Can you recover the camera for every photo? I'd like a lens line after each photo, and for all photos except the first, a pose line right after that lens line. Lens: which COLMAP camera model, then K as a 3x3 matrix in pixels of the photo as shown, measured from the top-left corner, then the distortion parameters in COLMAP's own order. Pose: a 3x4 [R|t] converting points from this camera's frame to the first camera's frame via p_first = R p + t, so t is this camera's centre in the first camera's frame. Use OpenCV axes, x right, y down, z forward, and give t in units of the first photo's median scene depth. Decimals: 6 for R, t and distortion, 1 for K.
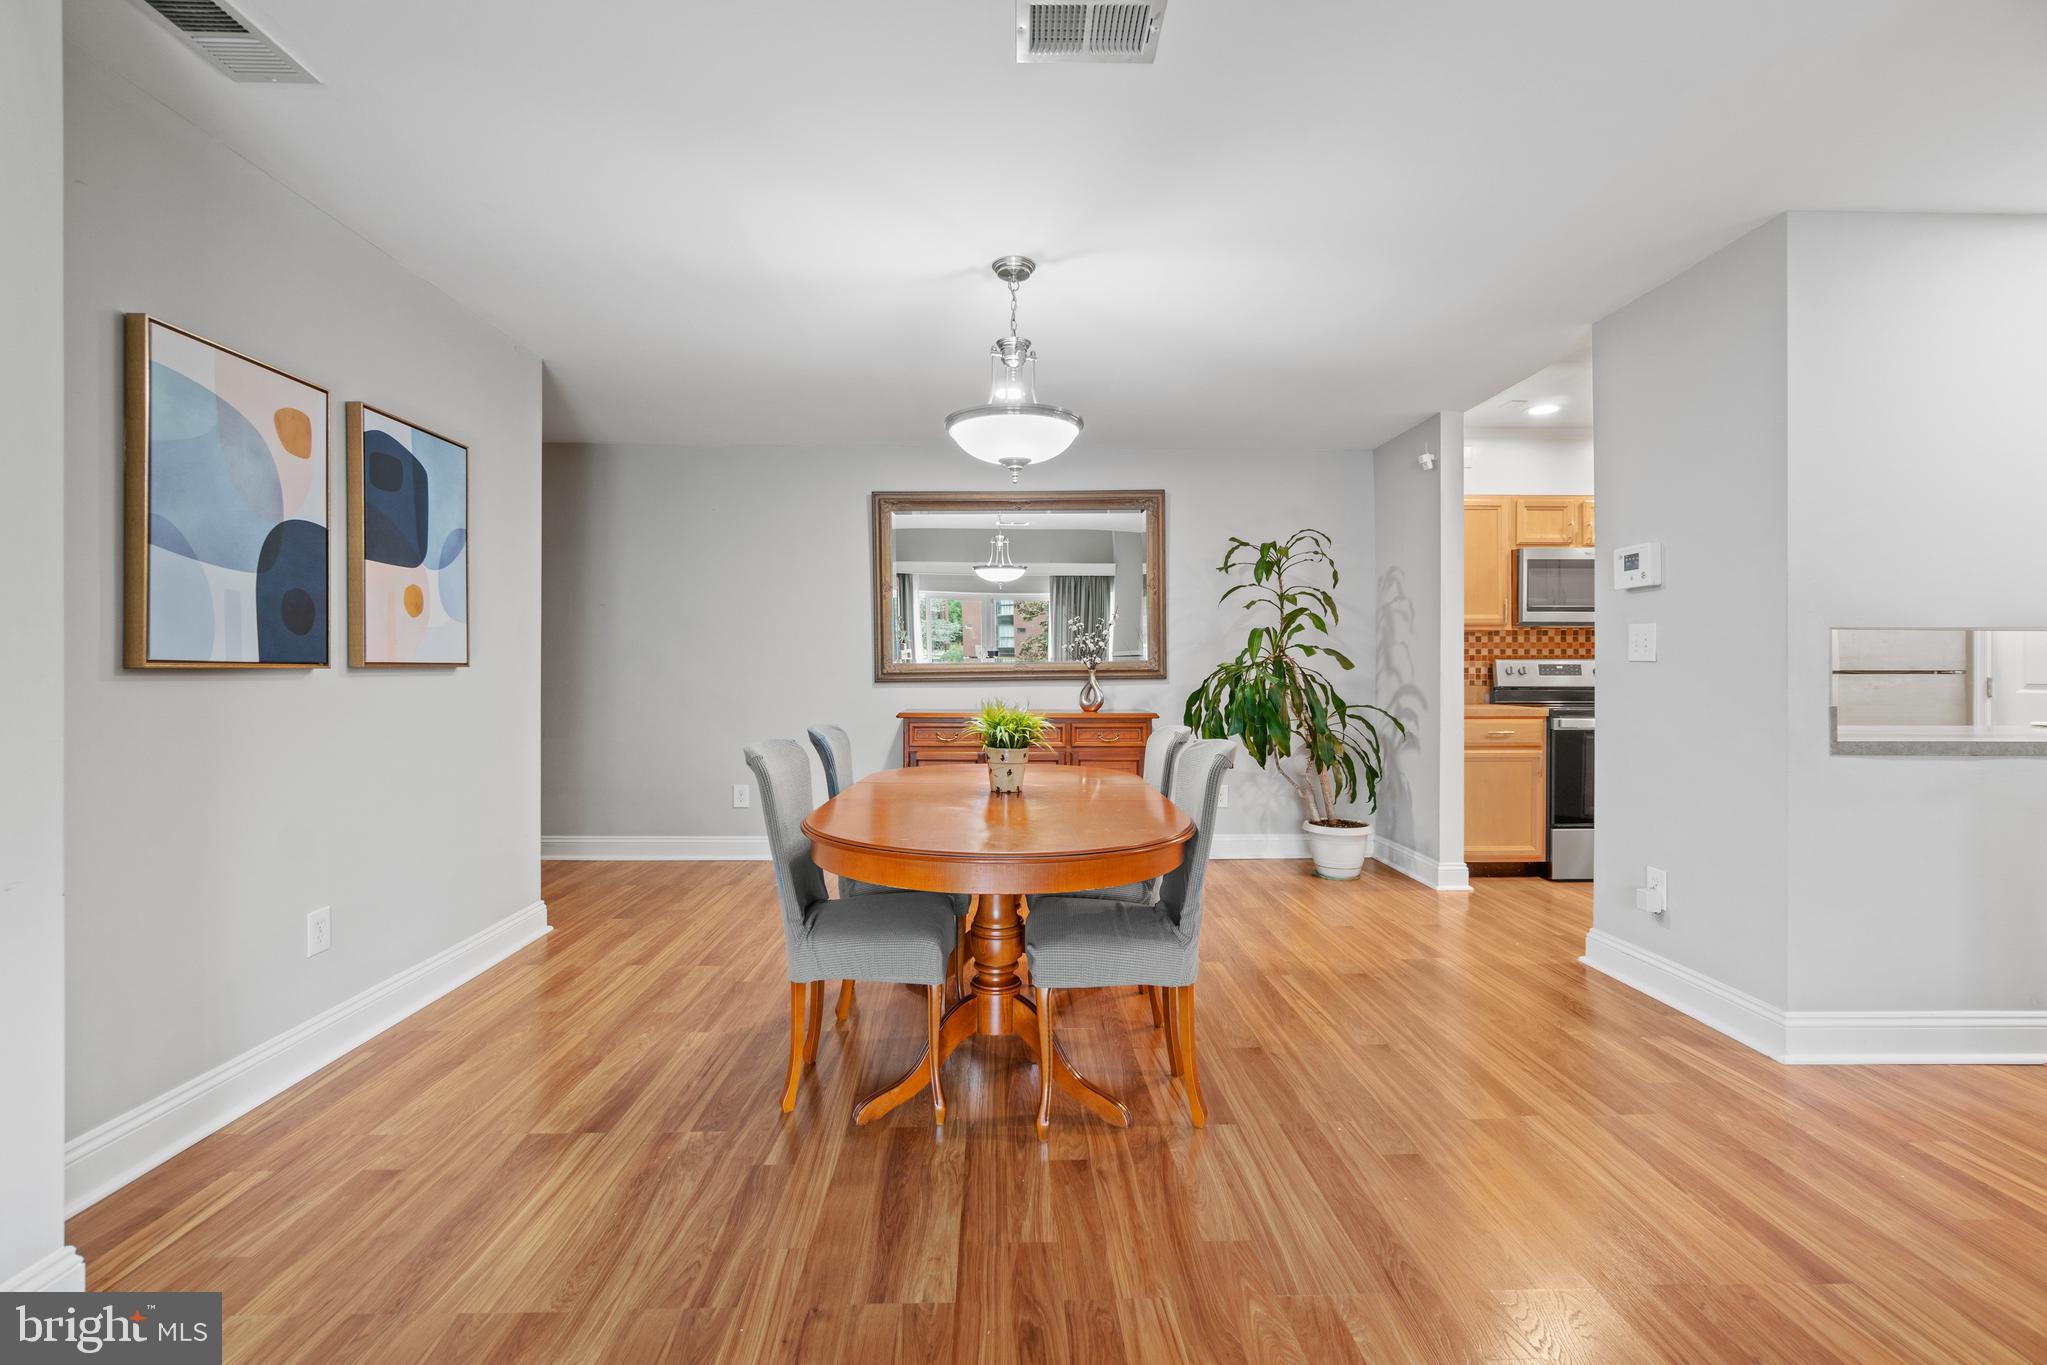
lens RADIAL K [[878.2, 0, 1036.7], [0, 878.2, 663.4], [0, 0, 1]] dist [-0.005140, 0.000119]
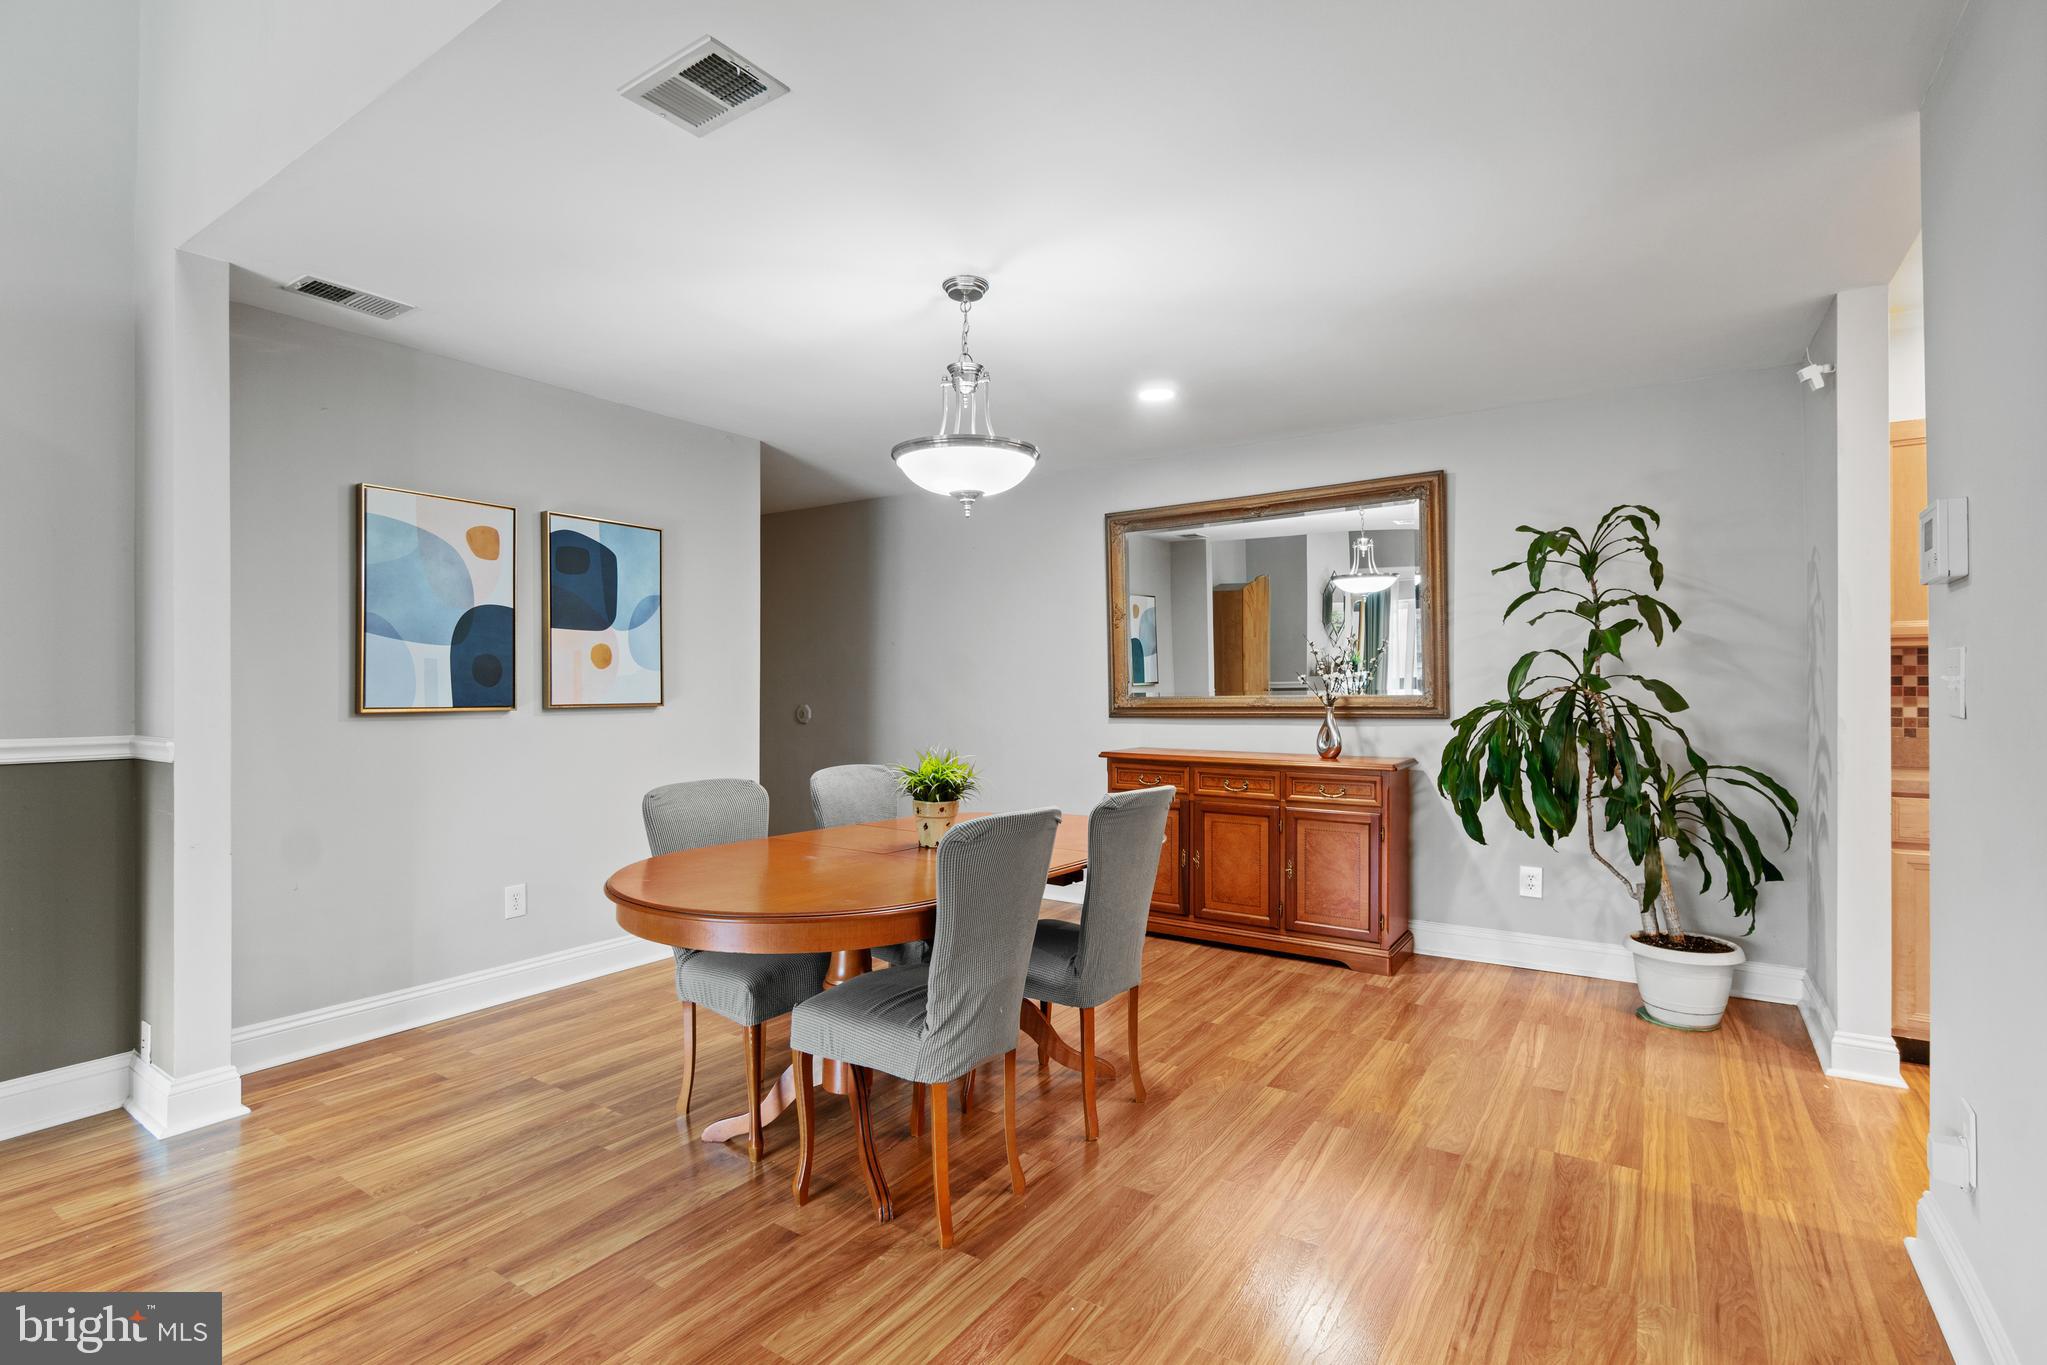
lens RADIAL K [[971.3, 0, 1031.3], [0, 971.3, 680.8], [0, 0, 1]] dist [-0.002116, -0.001292]
pose [[0.814707, -0.005333, -0.579848, 0.625330], [0.005369, 0.999984, -0.001654, -0.029060], [0.579848, -0.001766, 0.814723, 0.195740]]
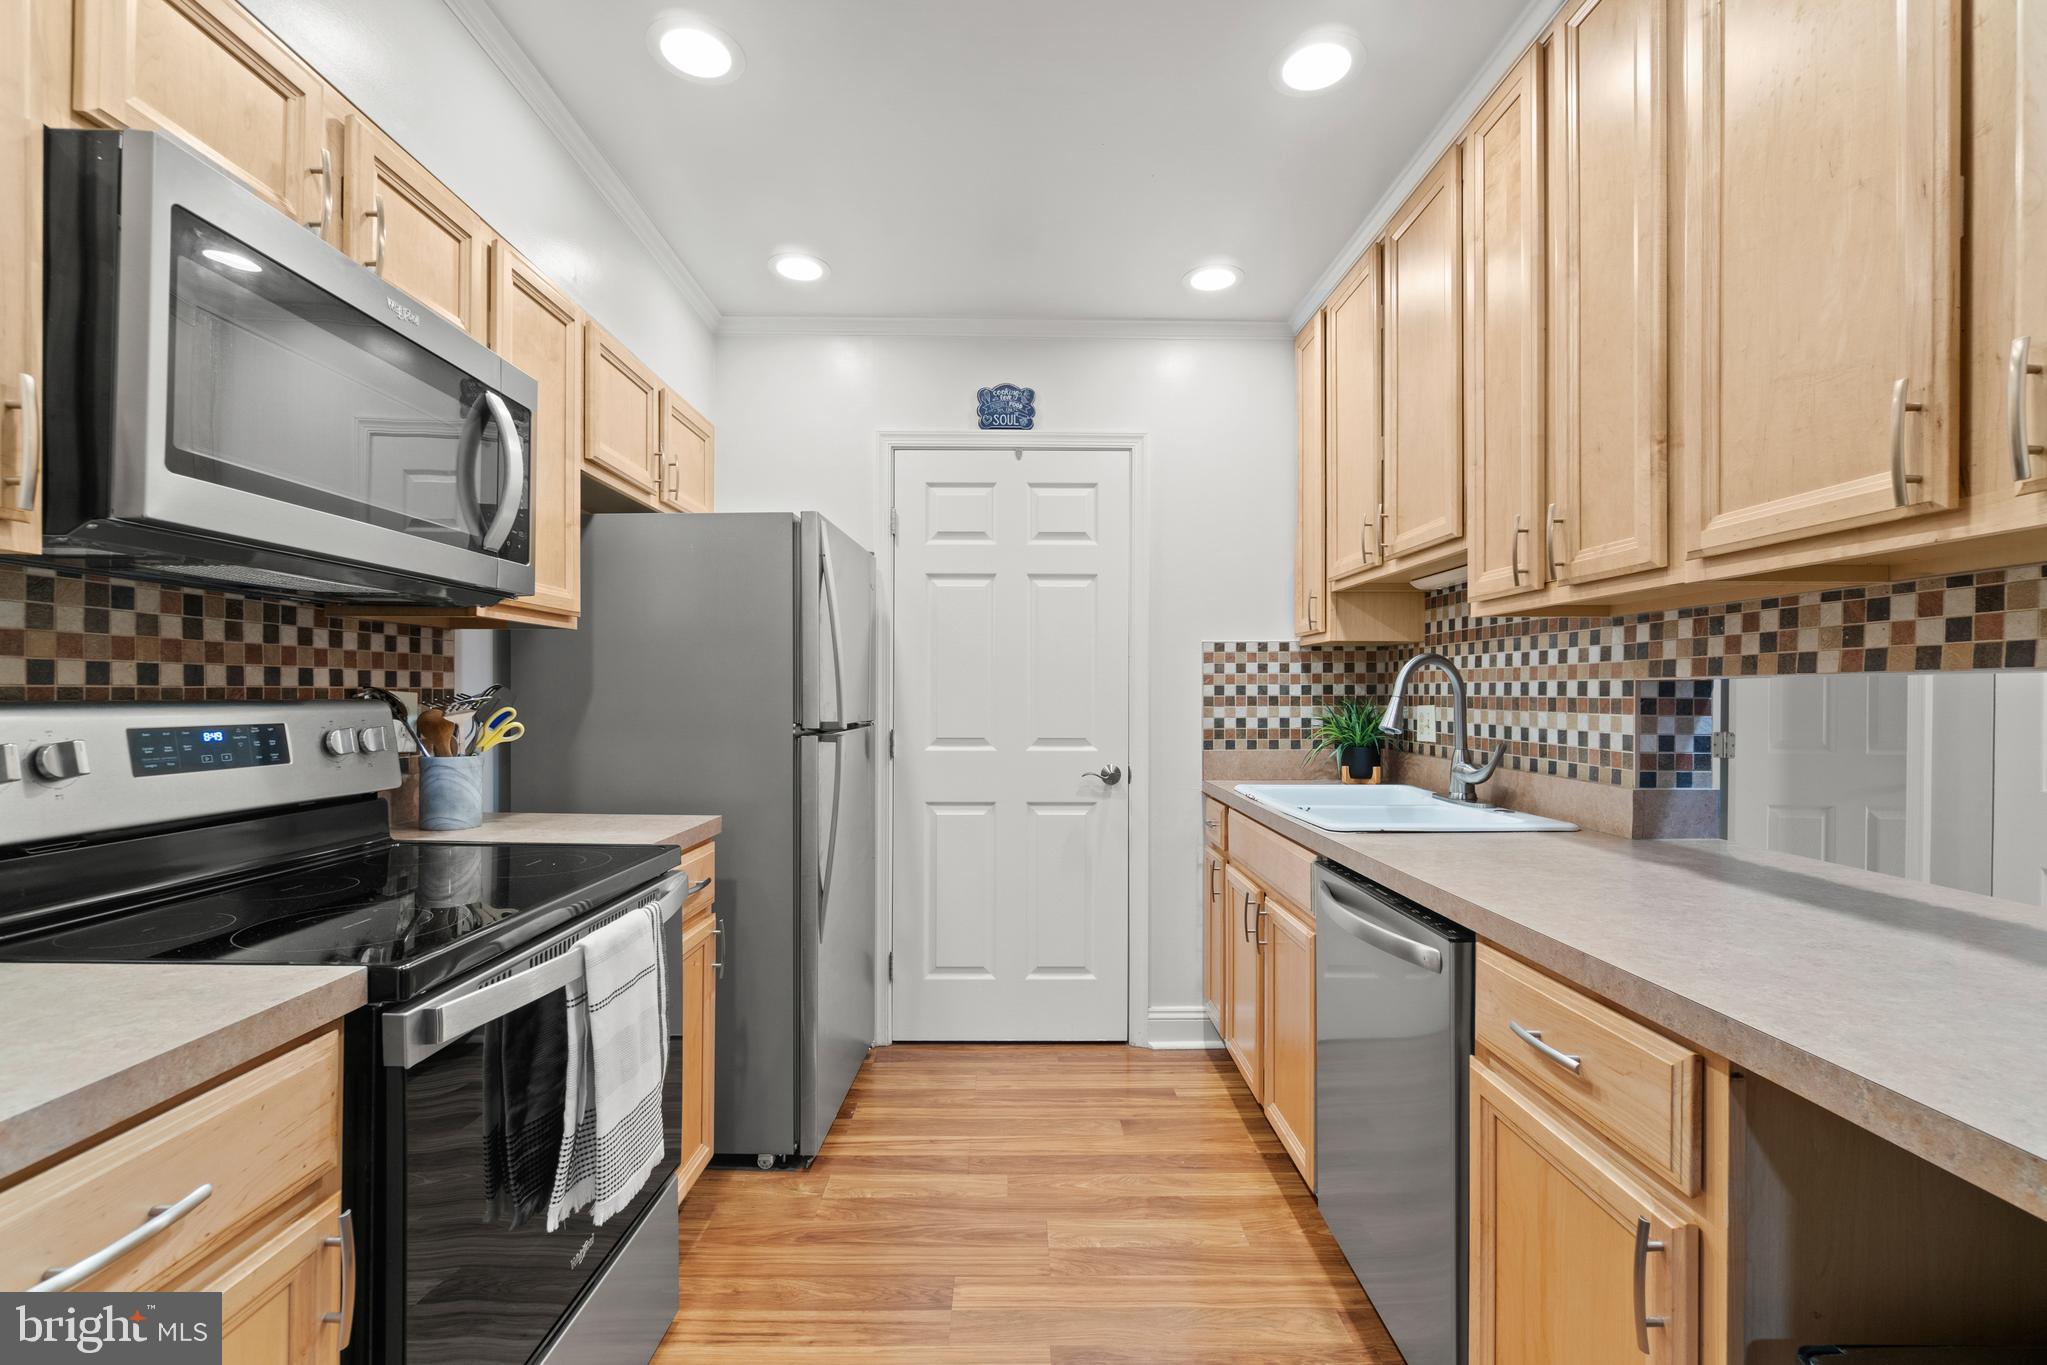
lens RADIAL K [[878.2, 0, 1014.8], [0, 878.2, 691.1], [0, 0, 1]] dist [-0.005140, 0.000119]
pose [[0.044466, -0.000212, 0.999011, 0.644504], [-0.008683, 0.999962, 0.000599, -0.020175], [-0.998973, -0.008701, 0.044462, 1.384779]]
